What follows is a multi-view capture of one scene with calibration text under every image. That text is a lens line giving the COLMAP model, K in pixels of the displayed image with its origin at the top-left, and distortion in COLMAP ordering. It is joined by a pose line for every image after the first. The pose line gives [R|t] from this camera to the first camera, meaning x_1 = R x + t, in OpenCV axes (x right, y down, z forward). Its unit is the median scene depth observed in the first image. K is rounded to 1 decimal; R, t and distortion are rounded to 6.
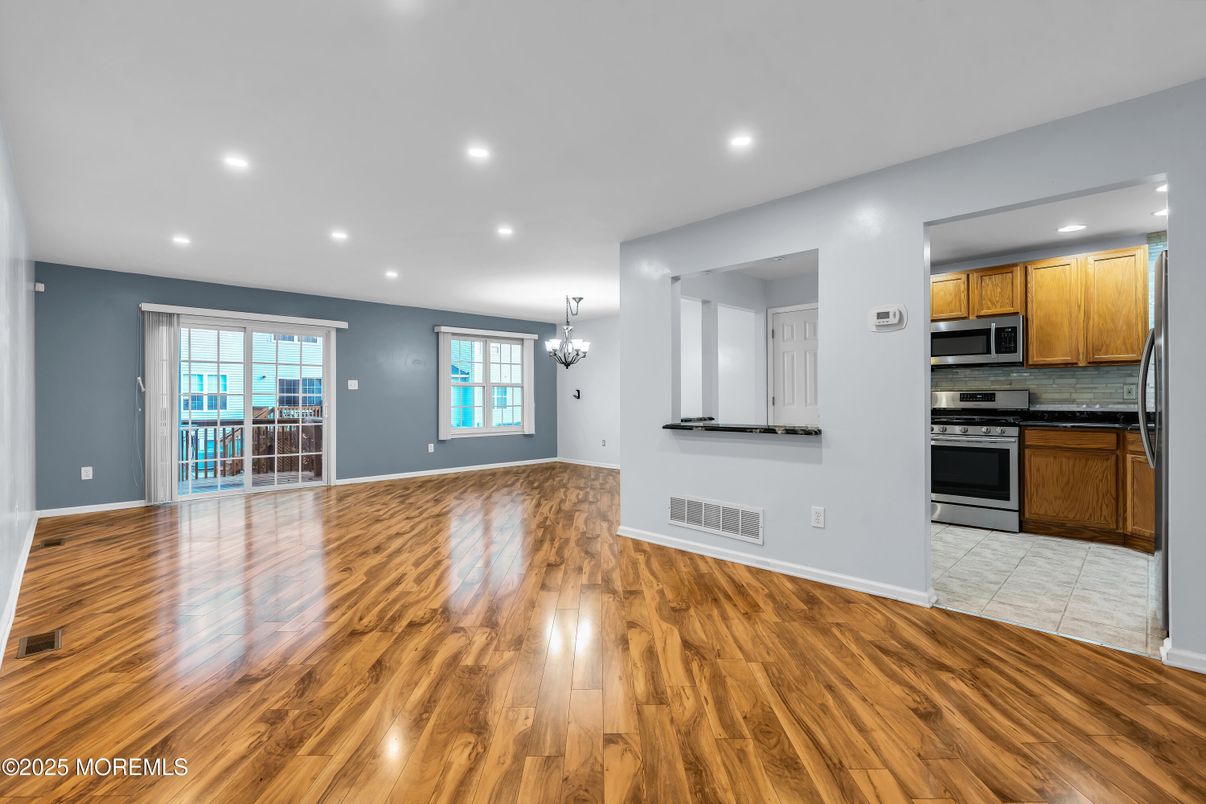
lens RADIAL K [[538.1, 0, 601.0], [0, 538.1, 397.9], [0, 0, 1]] dist [-0.005014, -0.000282]
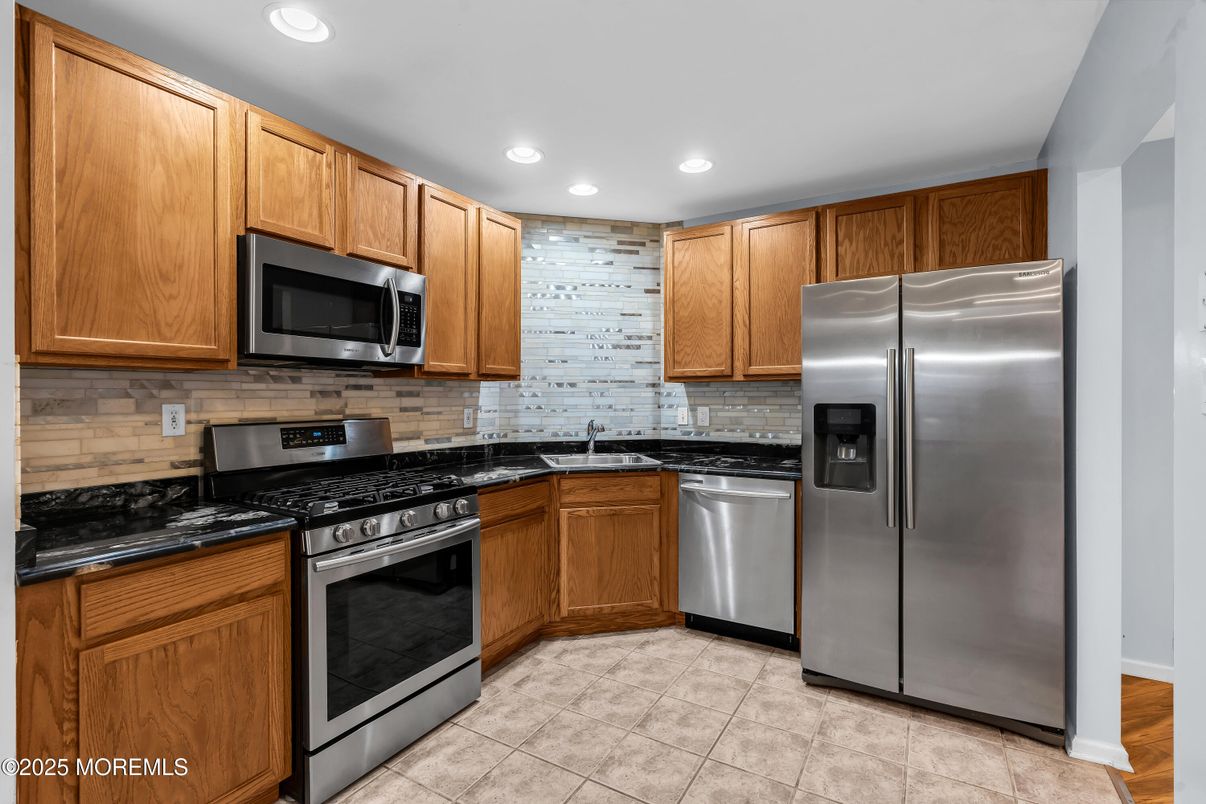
lens RADIAL K [[568.2, 0, 604.6], [0, 568.2, 397.7], [0, 0, 1]] dist [-0.002710, -0.000082]
pose [[-0.256712, 0.004712, 0.966476, 0.227708], [0.002976, 0.999987, -0.004085, -0.036008], [-0.966483, 0.001827, -0.256723, 1.062902]]
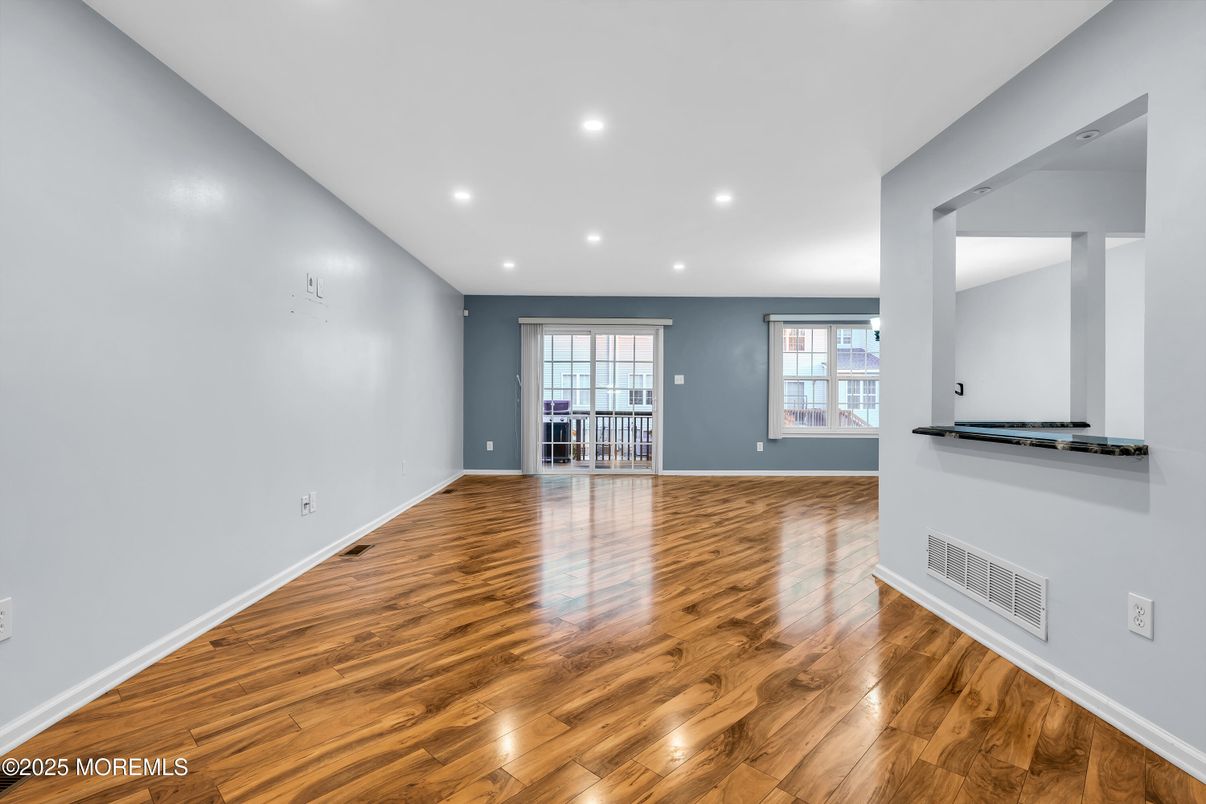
lens RADIAL K [[568.2, 0, 604.6], [0, 568.2, 397.7], [0, 0, 1]] dist [-0.002710, -0.000082]
pose [[0.719569, 0.008648, -0.694367, 0.321591], [-0.007530, 0.999961, 0.004651, 0.011089], [0.694380, 0.001881, 0.719606, 0.196002]]
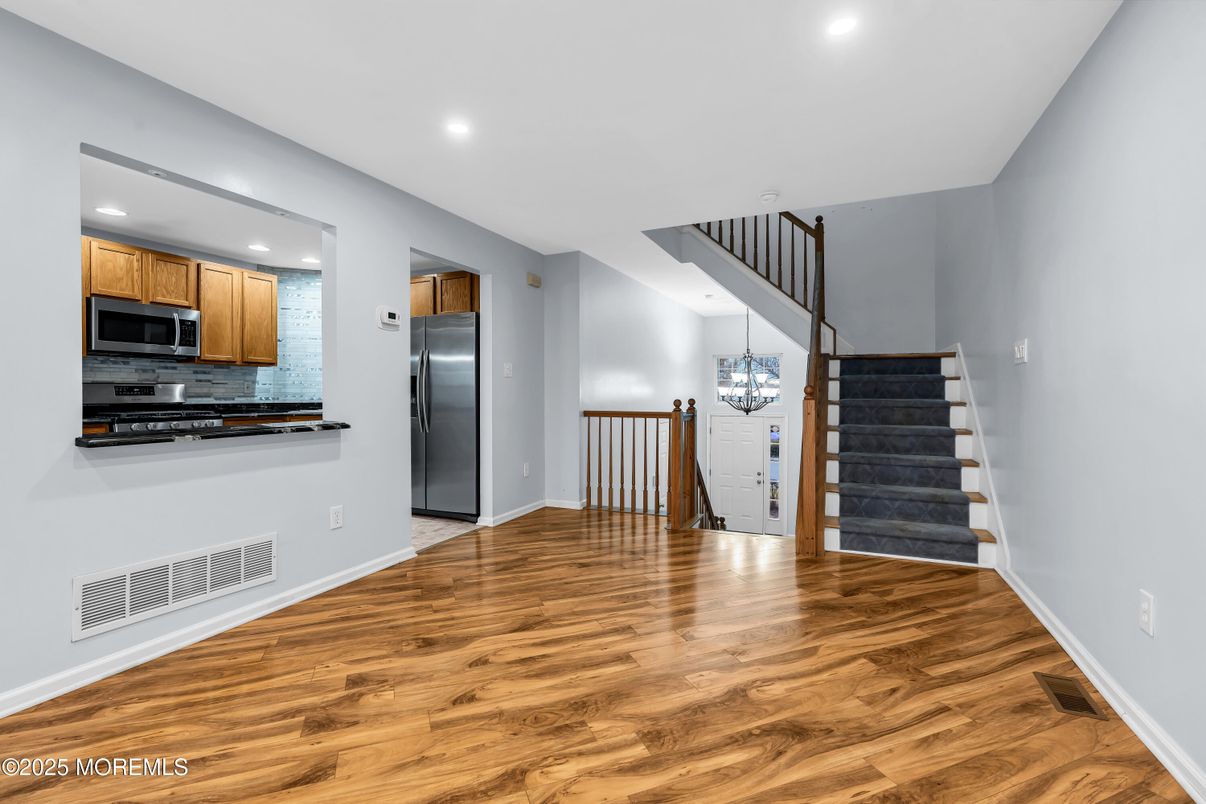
lens RADIAL K [[538.1, 0, 601.0], [0, 538.1, 397.9], [0, 0, 1]] dist [-0.005014, -0.000282]
pose [[-0.357729, -0.002239, 0.933823, -0.488626], [0.002455, 0.999991, 0.003338, 0.011402], [-0.933822, 0.003486, -0.357720, 0.710261]]
